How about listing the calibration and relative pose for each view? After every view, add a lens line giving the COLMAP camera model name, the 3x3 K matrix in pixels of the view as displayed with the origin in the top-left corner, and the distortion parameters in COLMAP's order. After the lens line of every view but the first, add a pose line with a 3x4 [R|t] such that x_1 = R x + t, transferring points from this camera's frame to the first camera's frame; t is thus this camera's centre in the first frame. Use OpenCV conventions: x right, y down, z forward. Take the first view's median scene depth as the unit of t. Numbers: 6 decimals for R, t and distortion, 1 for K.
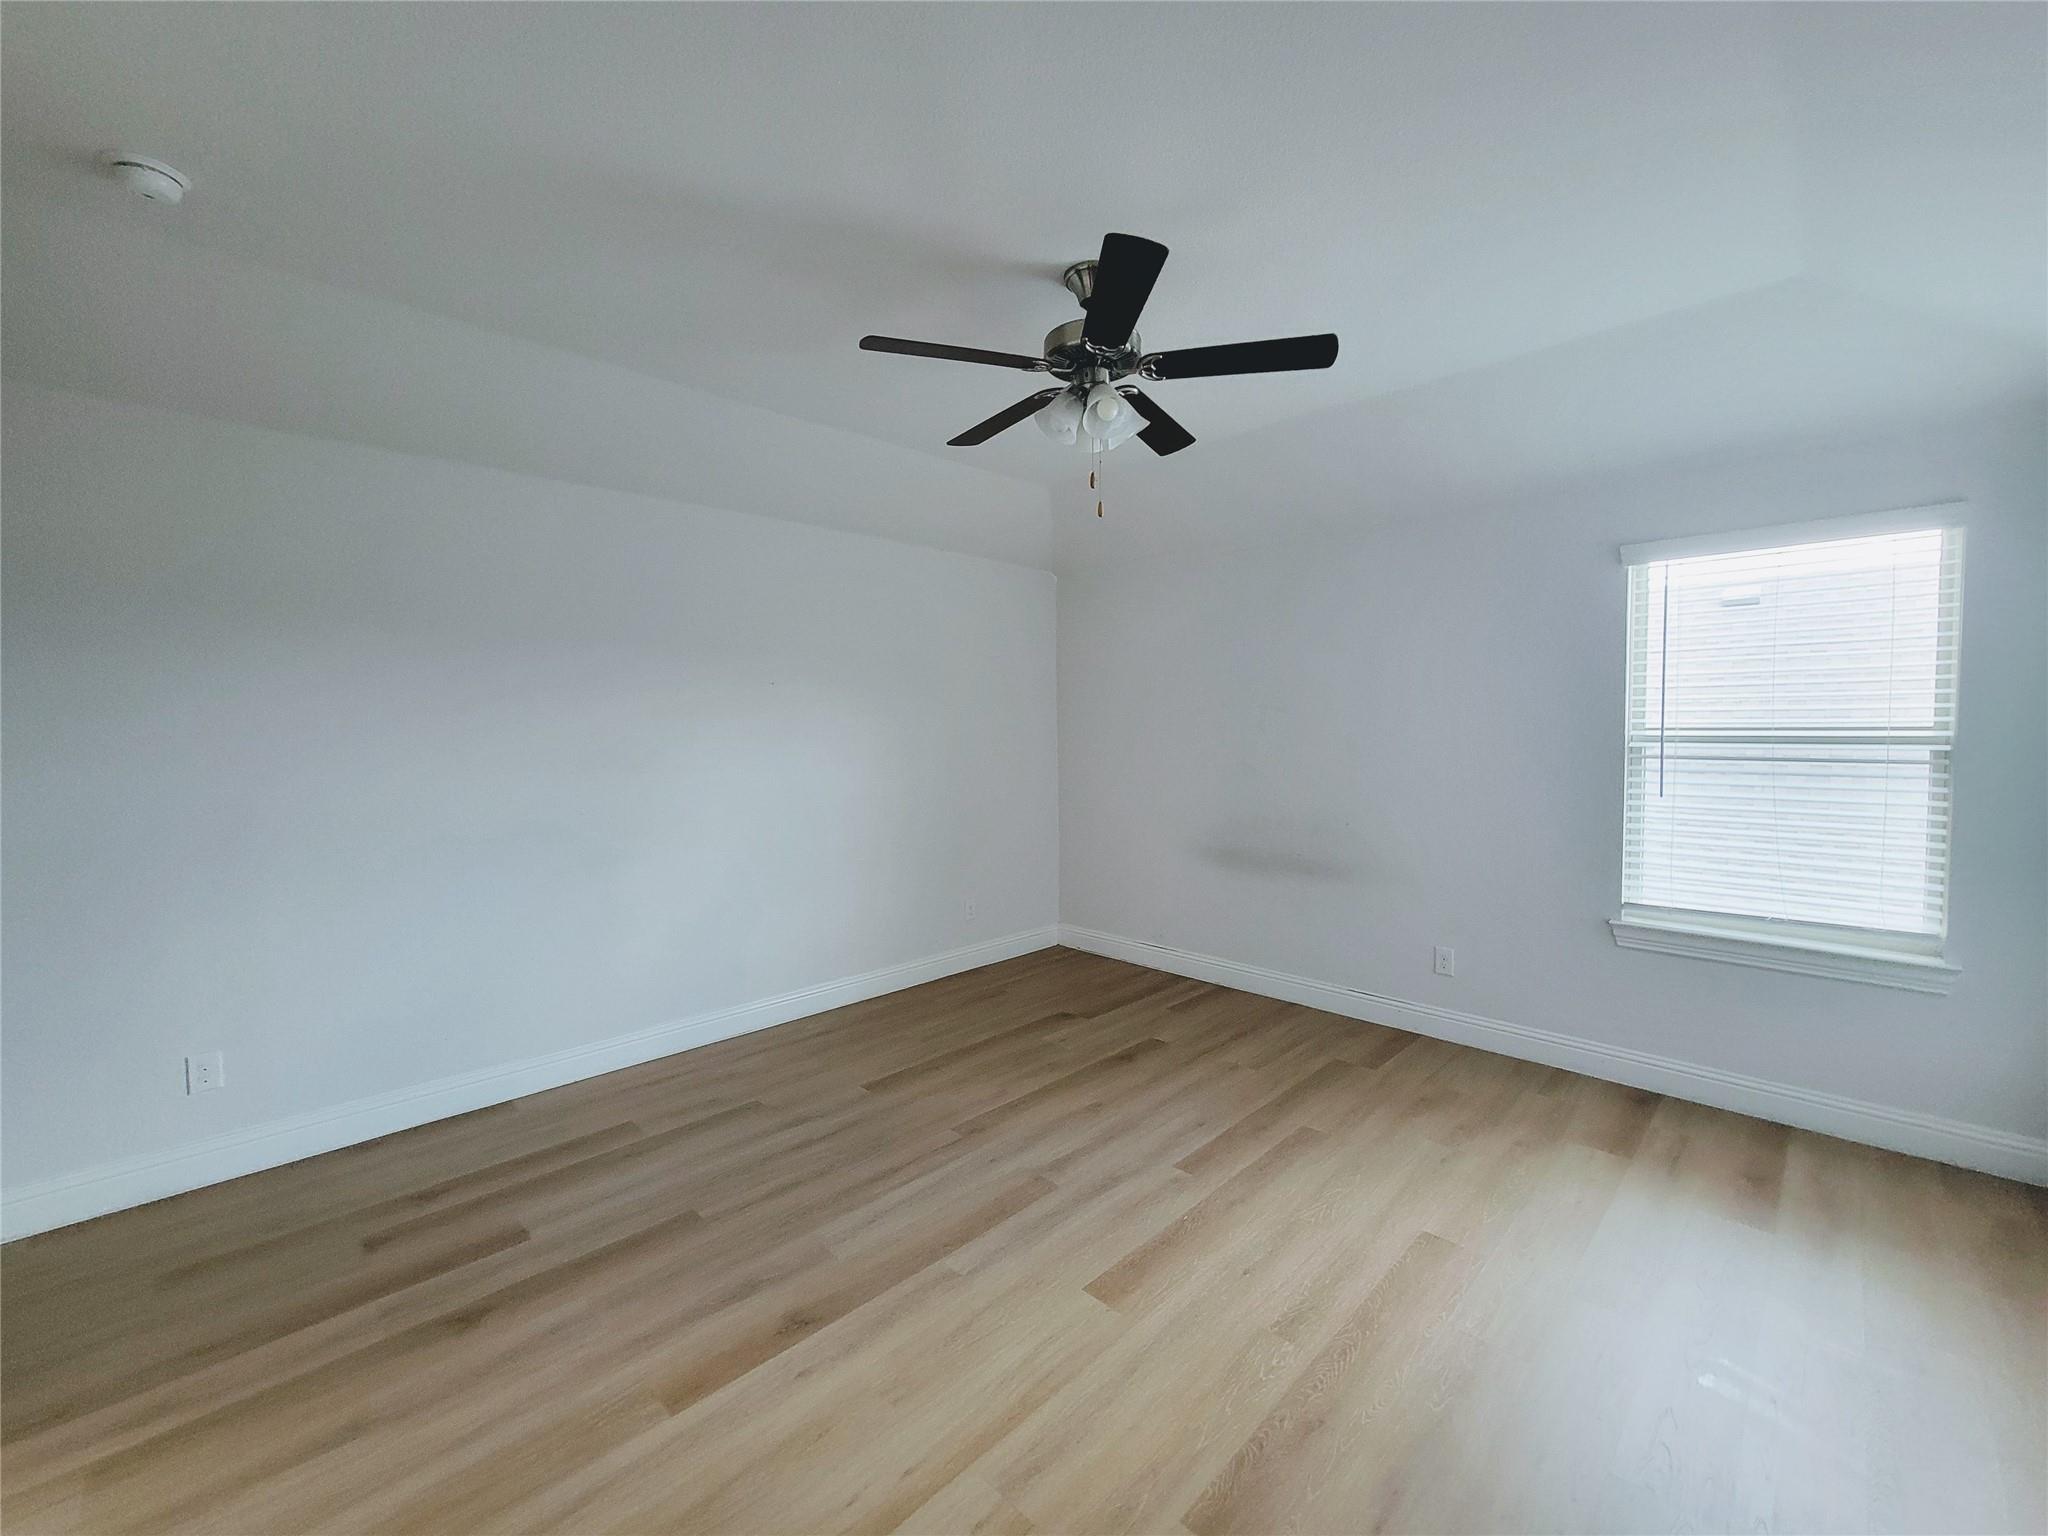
lens RADIAL K [[830.5, 0, 1025.1], [0, 830.5, 759.9], [0, 0, 1]] dist [-0.000764, -0.000219]
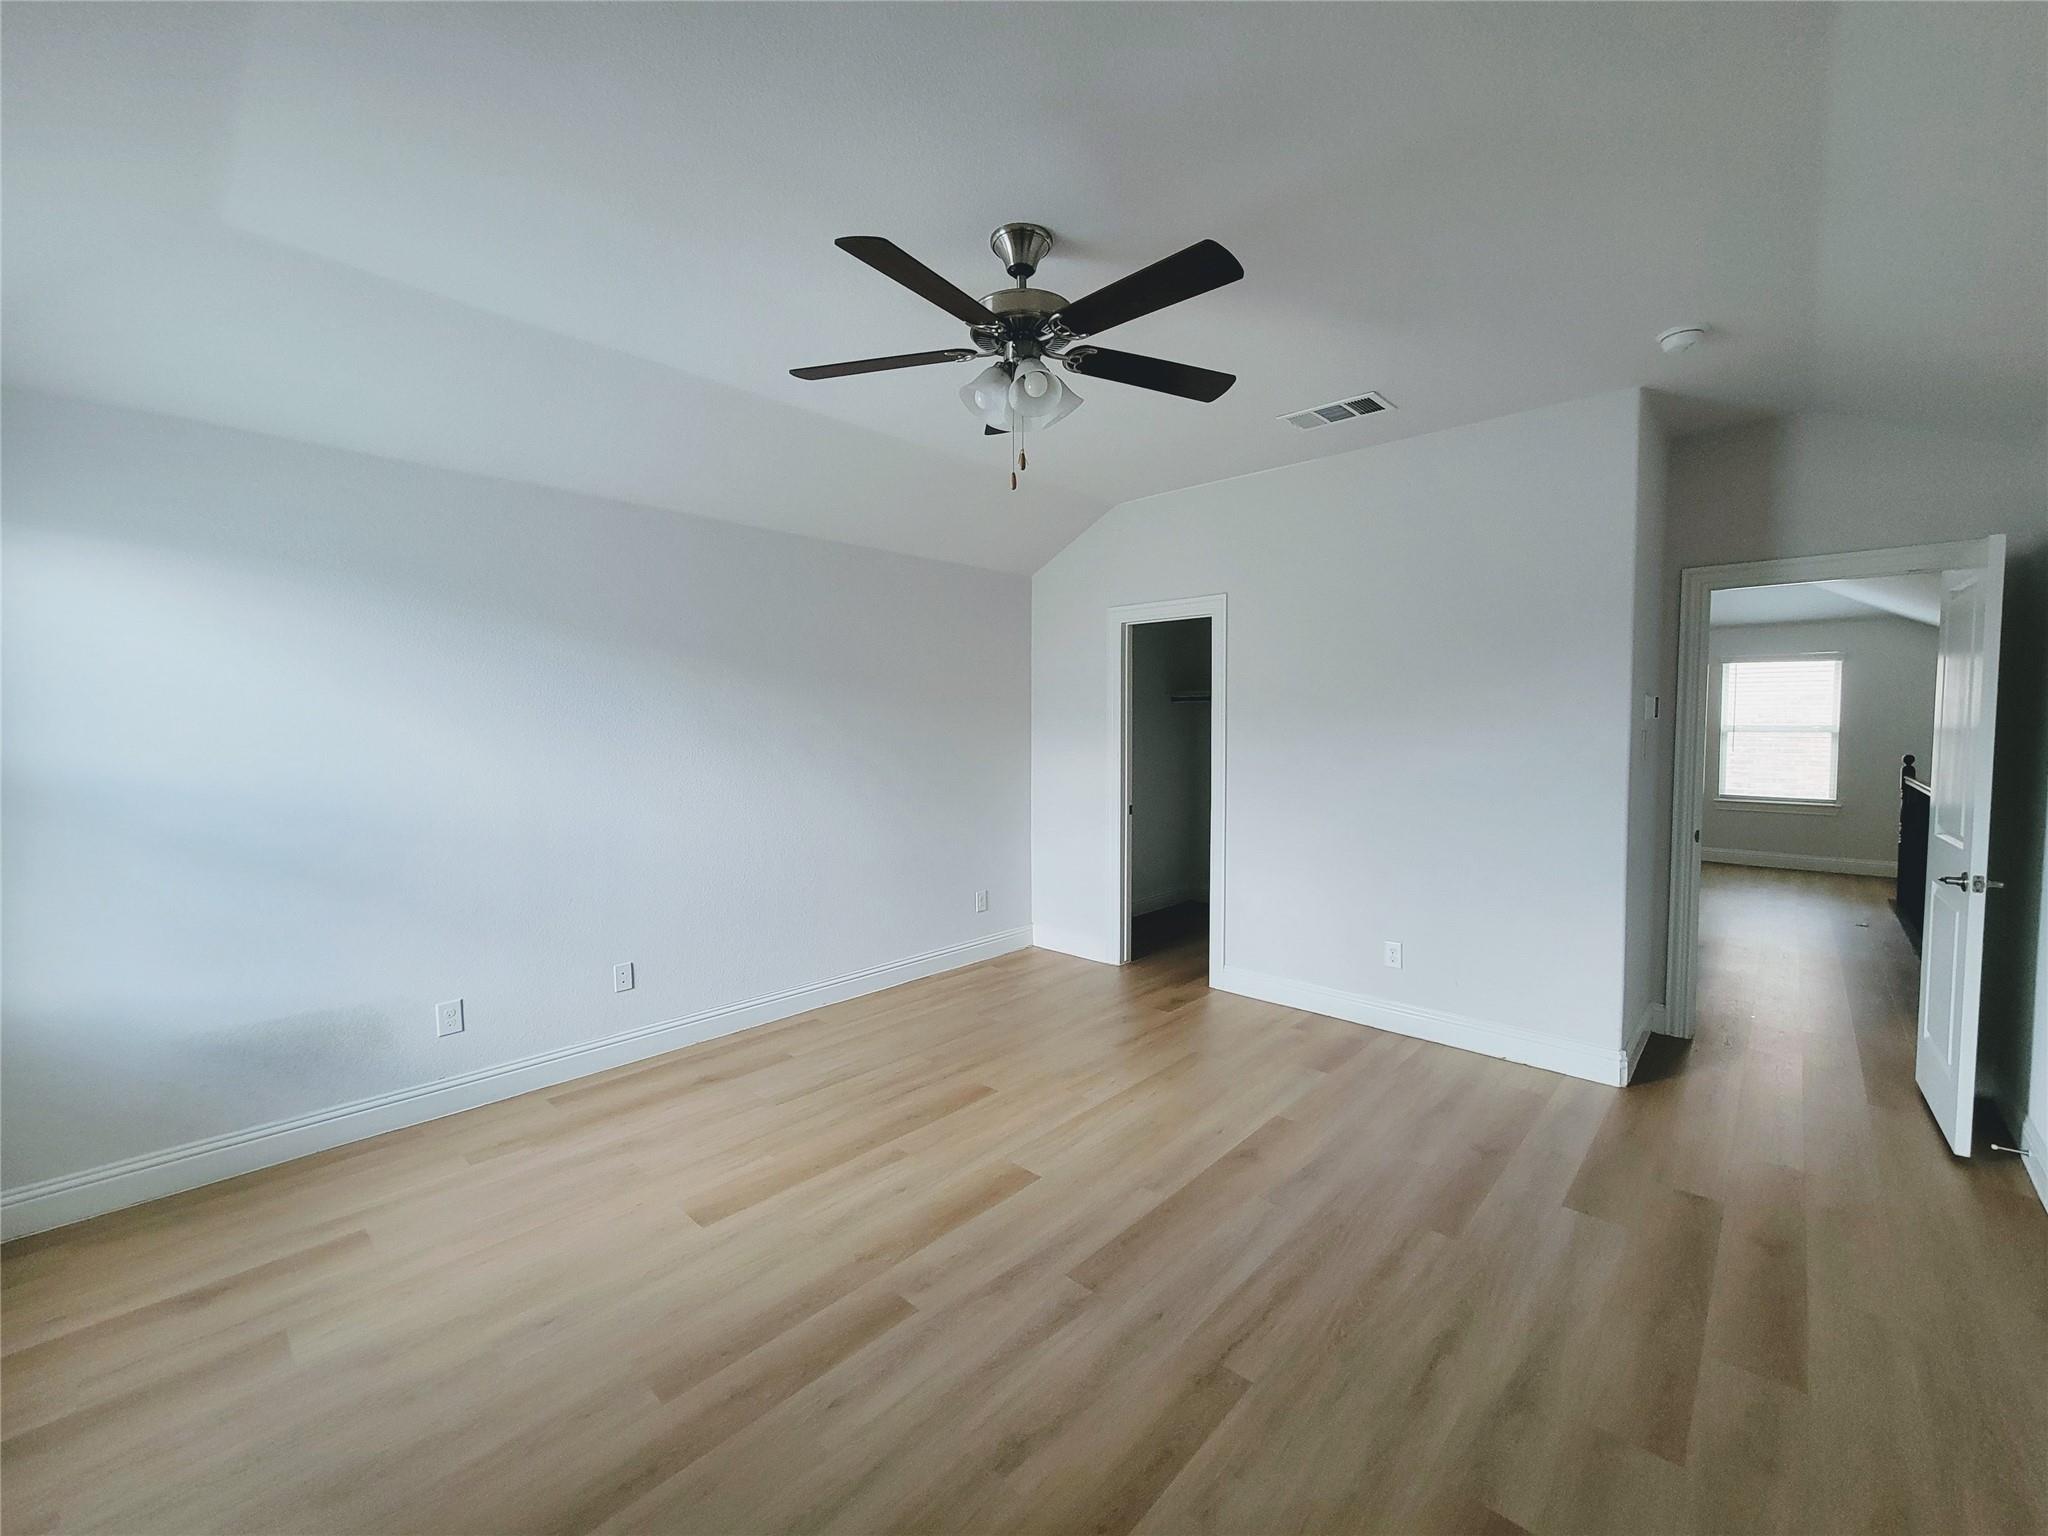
lens RADIAL K [[832.0, 0, 1032.5], [0, 832.0, 770.9], [0, 0, 1]] dist [-0.001382, -0.000280]
pose [[-0.999020, 0.012920, -0.042326, 0.096081], [0.008391, 0.994384, 0.105501, -0.074689], [0.043451, 0.105043, -0.993518, 1.652927]]
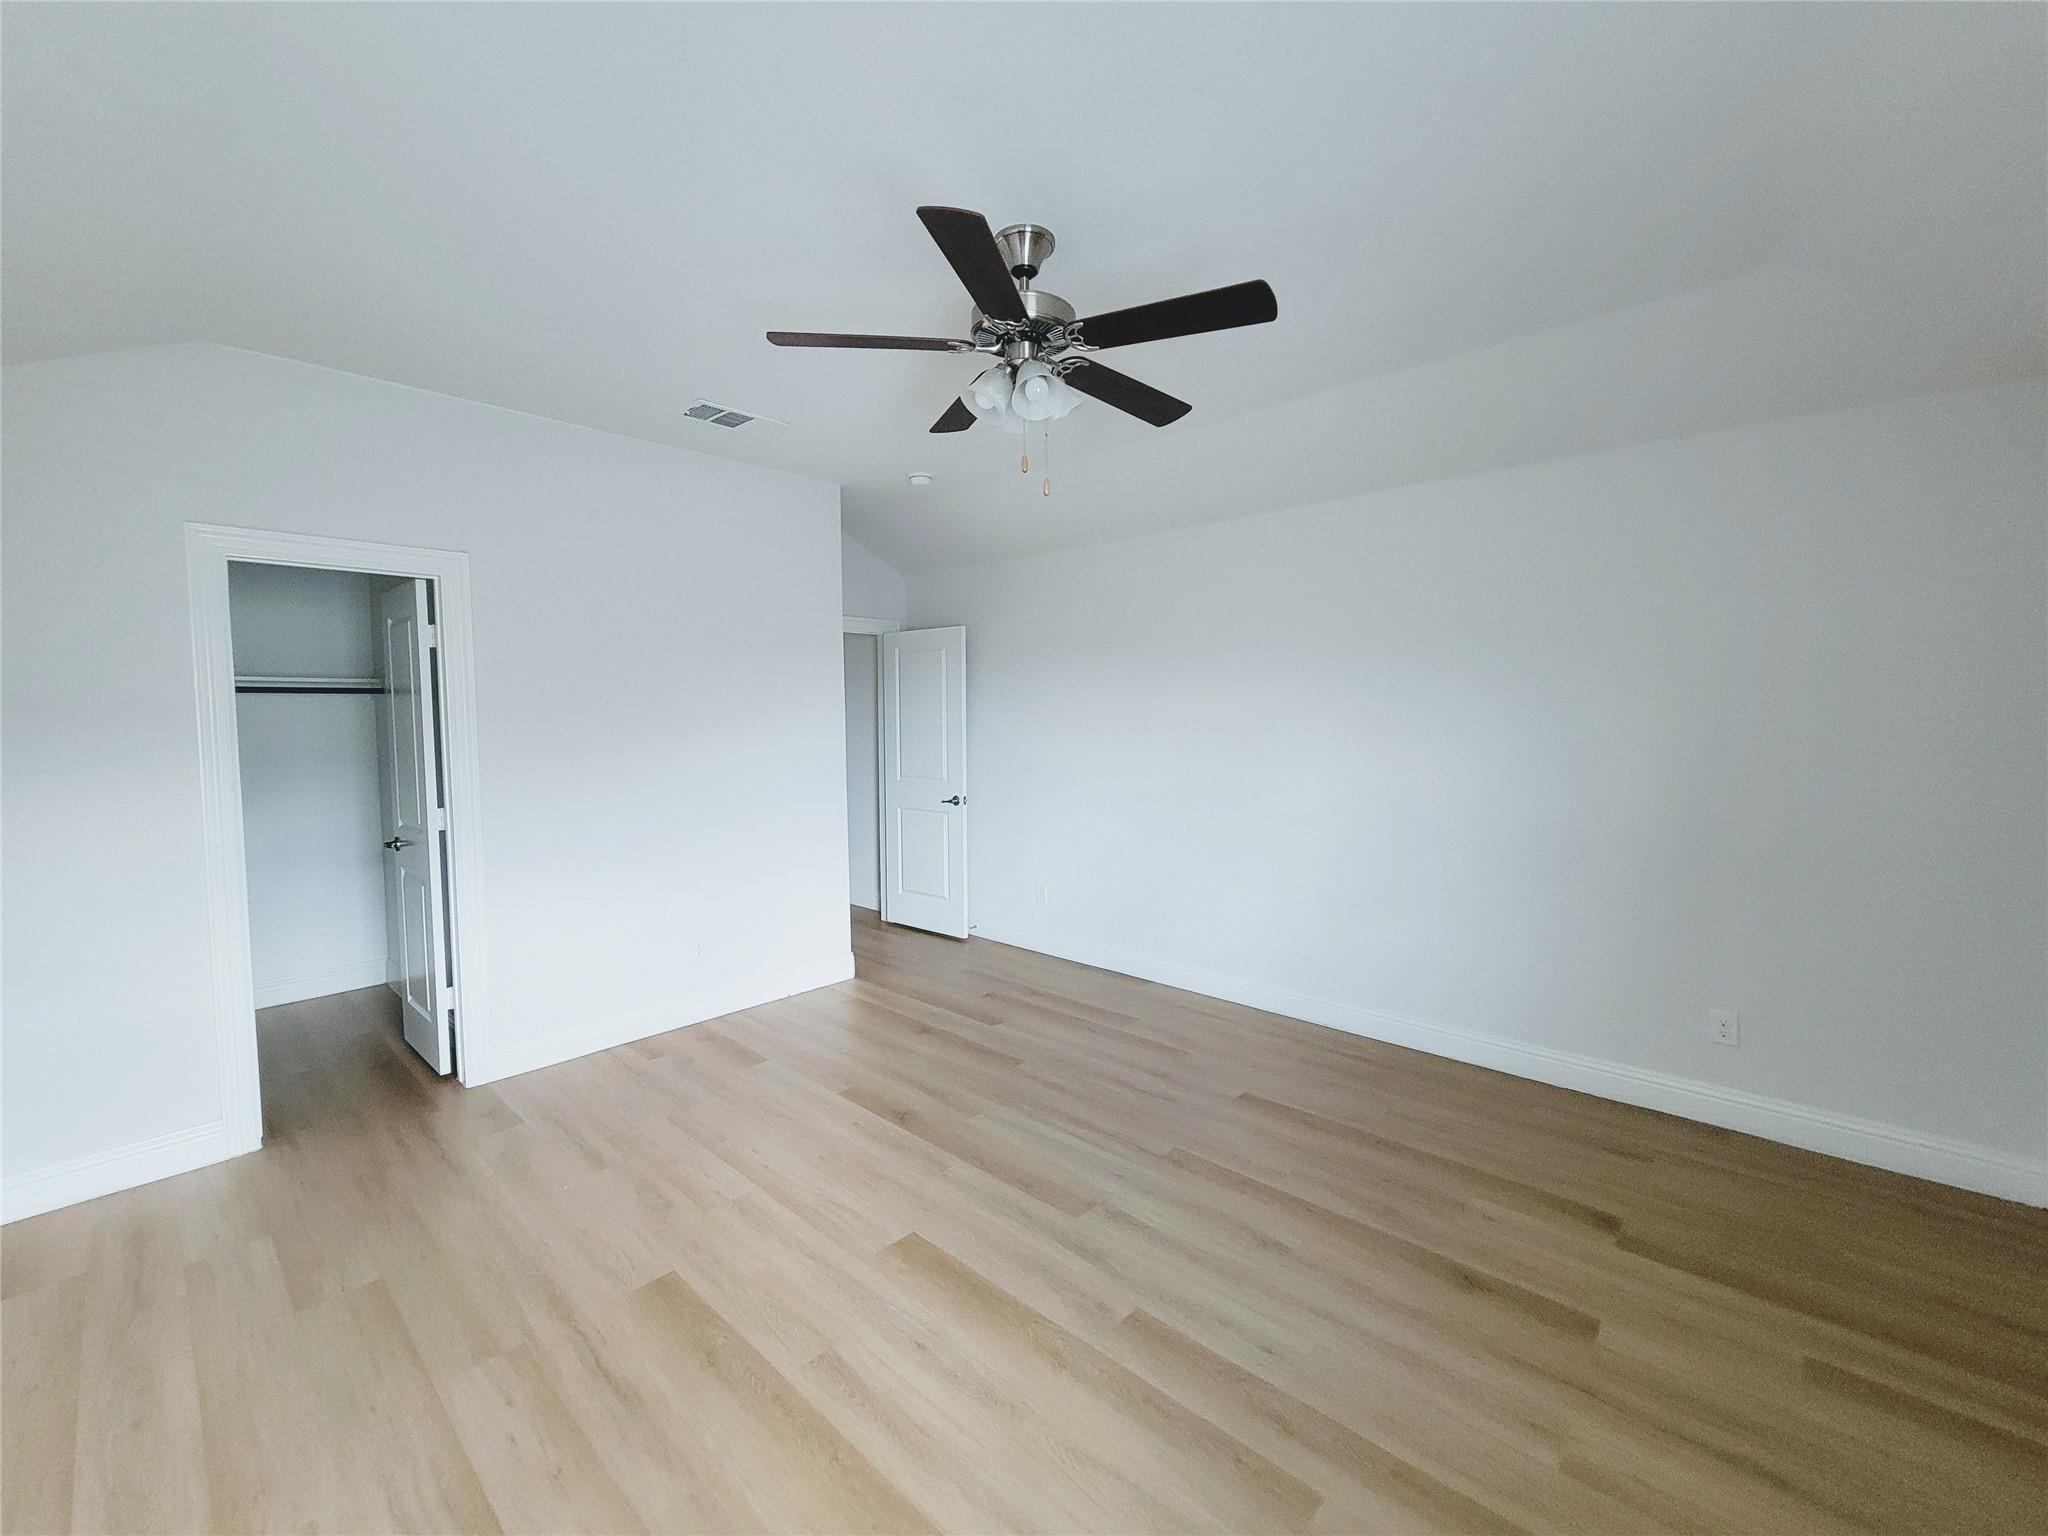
lens RADIAL K [[830.5, 0, 1025.1], [0, 830.5, 759.9], [0, 0, 1]] dist [-0.000764, -0.000219]
pose [[0.041123, 0.064255, -0.997086, 0.870418], [-0.038038, 0.997307, 0.062700, -0.052051], [0.998430, 0.035349, 0.043456, 0.821741]]
